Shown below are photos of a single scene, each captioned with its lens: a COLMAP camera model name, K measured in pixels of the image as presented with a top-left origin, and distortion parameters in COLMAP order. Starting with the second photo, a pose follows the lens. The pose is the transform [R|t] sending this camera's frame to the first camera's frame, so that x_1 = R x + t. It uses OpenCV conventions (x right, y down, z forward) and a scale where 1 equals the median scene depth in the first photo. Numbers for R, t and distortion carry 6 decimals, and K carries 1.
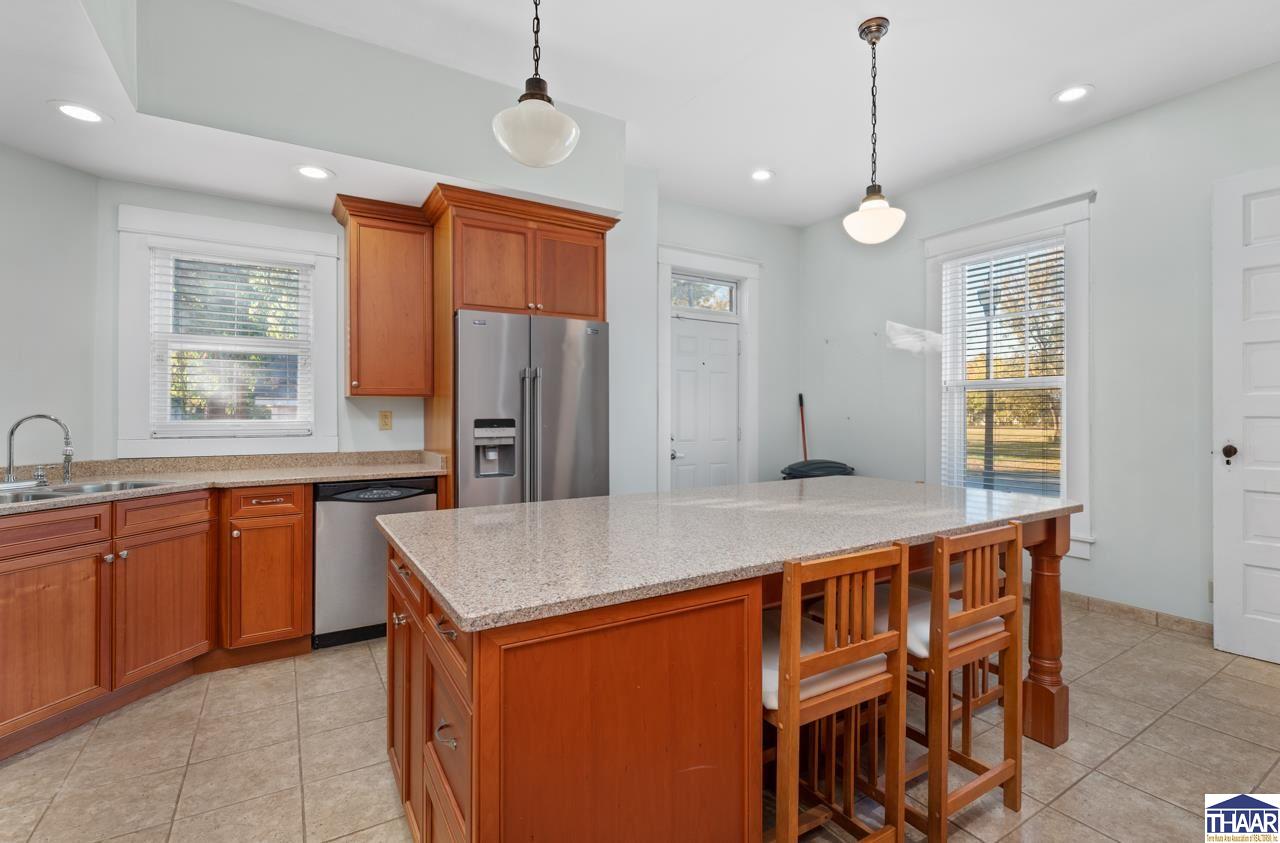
lens RADIAL K [[581.9, 0, 646.5], [0, 581.9, 408.8], [0, 0, 1]] dist [-0.005150, 0.001430]
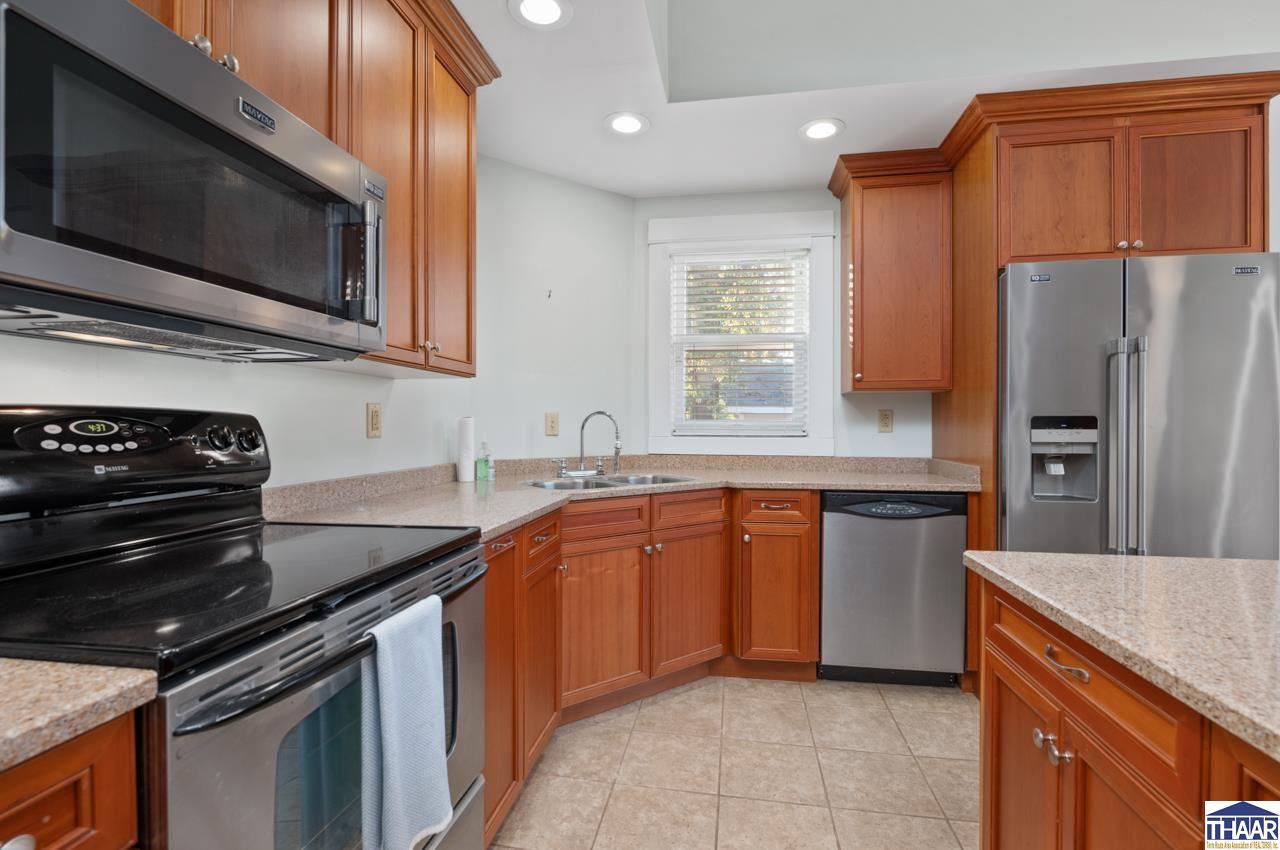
lens RADIAL K [[581.9, 0, 648.6], [0, 581.9, 428.4], [0, 0, 1]] dist [-0.005150, 0.001430]
pose [[0.757167, 0.007031, -0.653183, -0.209696], [0.002251, 0.999908, 0.013373, 0.024684], [0.653217, -0.011596, 0.757082, 0.183441]]
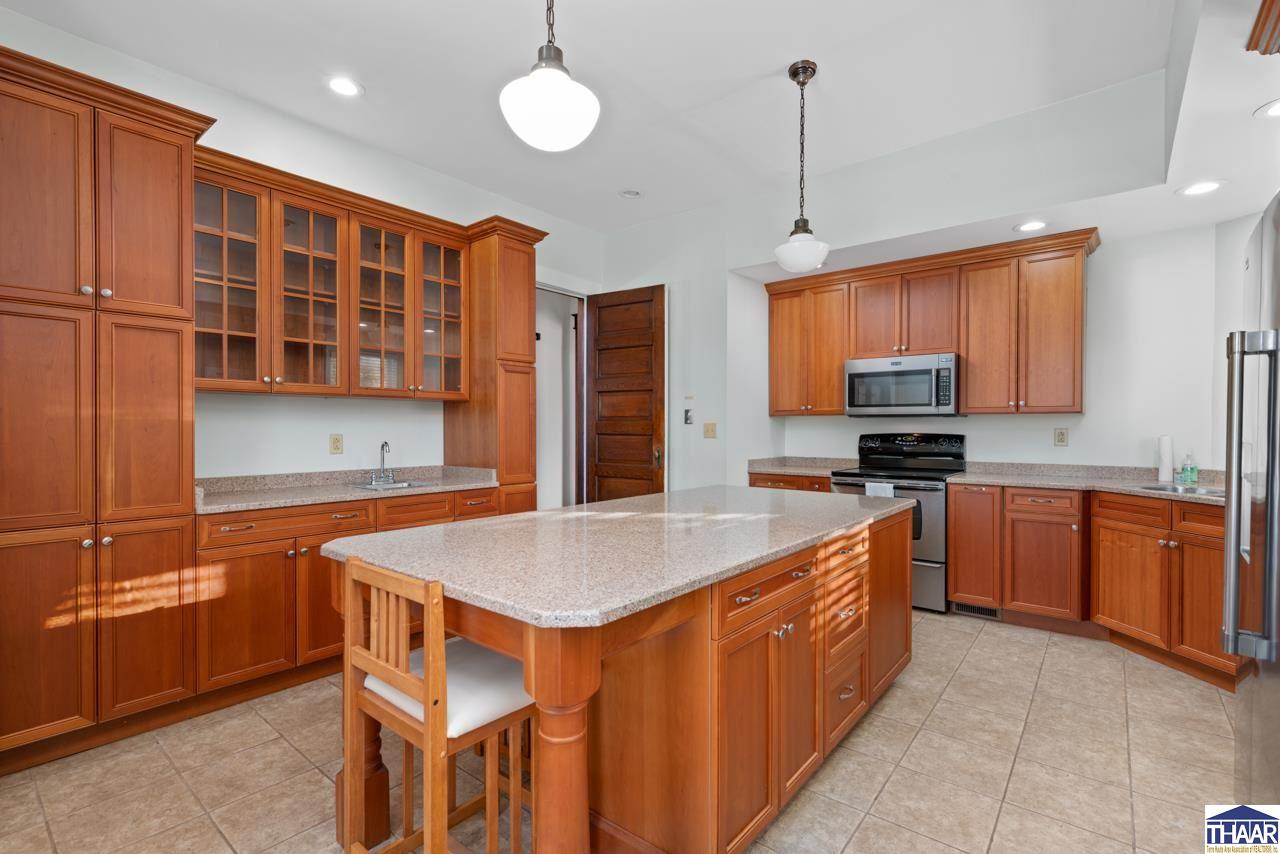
lens RADIAL K [[581.9, 0, 639.9], [0, 581.9, 429.1], [0, 0, 1]] dist [-0.005150, 0.001430]
pose [[-0.948951, -0.000561, -0.315422, 0.461041], [0.000828, 0.999991, -0.004269, 0.009506], [0.315421, -0.004312, -0.948942, 1.498753]]
